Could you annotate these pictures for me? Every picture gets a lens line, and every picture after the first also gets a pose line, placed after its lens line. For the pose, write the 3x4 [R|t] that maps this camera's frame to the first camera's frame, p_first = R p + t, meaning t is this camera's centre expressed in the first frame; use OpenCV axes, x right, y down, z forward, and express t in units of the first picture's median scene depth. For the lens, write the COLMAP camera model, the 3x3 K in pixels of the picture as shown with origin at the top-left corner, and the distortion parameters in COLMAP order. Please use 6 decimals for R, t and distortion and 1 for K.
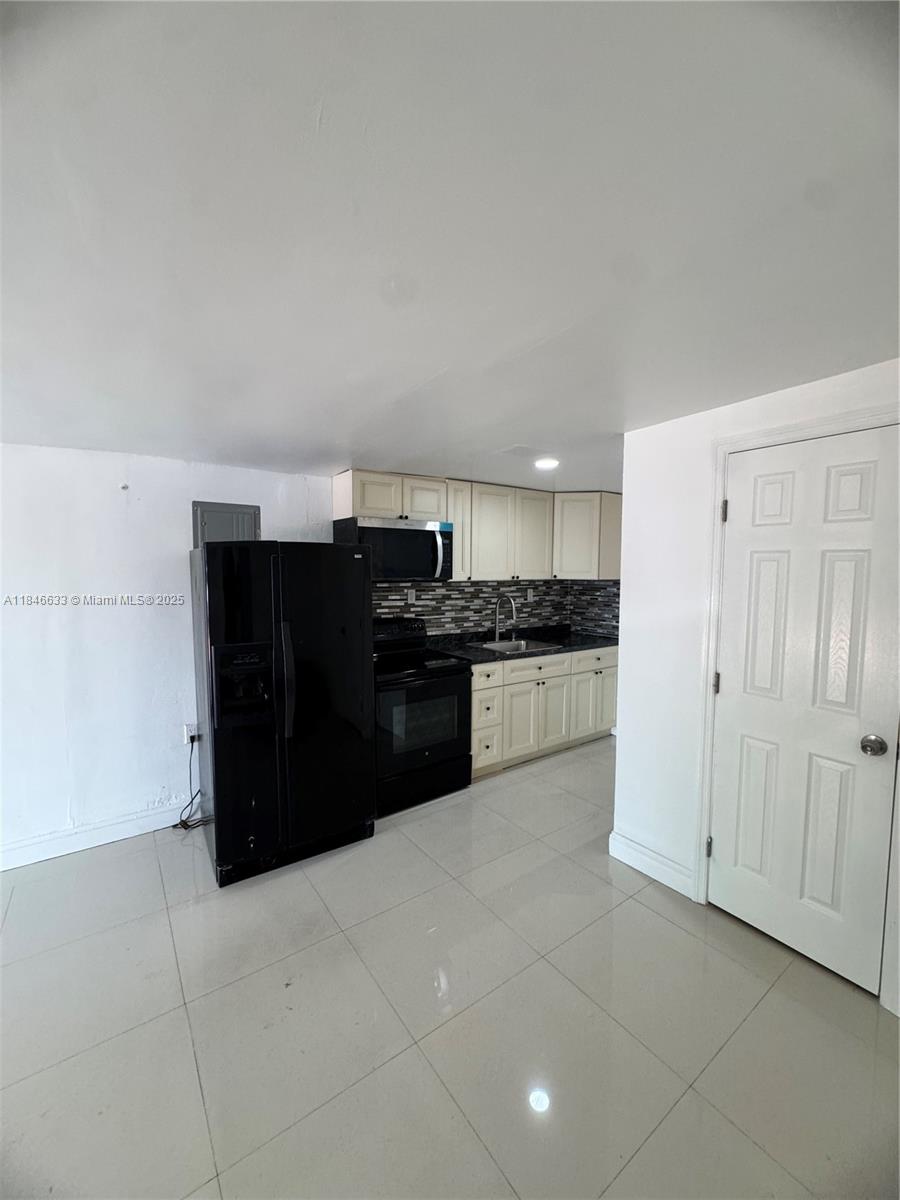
lens RADIAL K [[480.4, 0, 446.6], [0, 480.4, 602.8], [0, 0, 1]] dist [-0.000564, 0.000397]
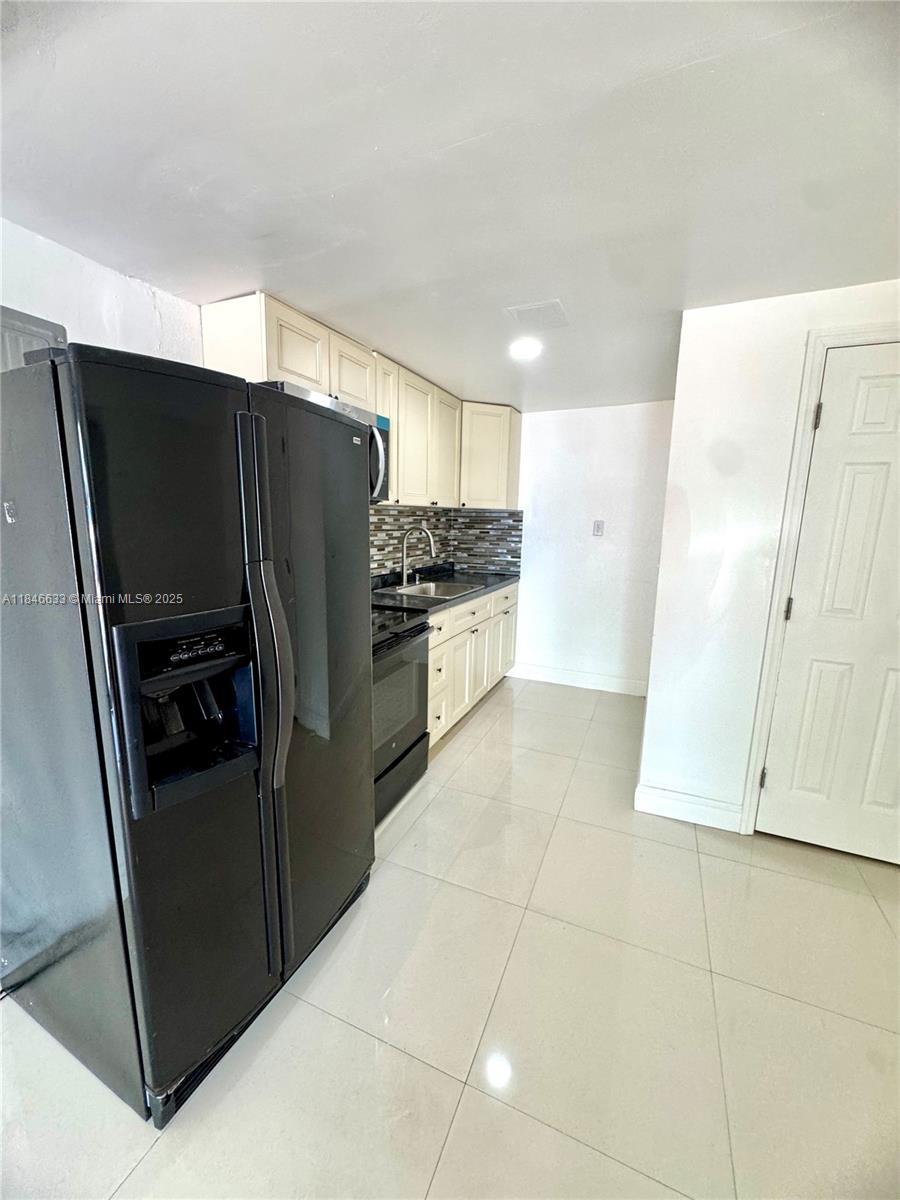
lens RADIAL K [[480.4, 0, 451.6], [0, 480.4, 601.9], [0, 0, 1]] dist [-0.000564, 0.000397]
pose [[0.856571, -0.078662, 0.509999, -0.236504], [0.021406, 0.992879, 0.117189, 0.015581], [-0.515585, -0.089463, 0.852155, 0.274669]]
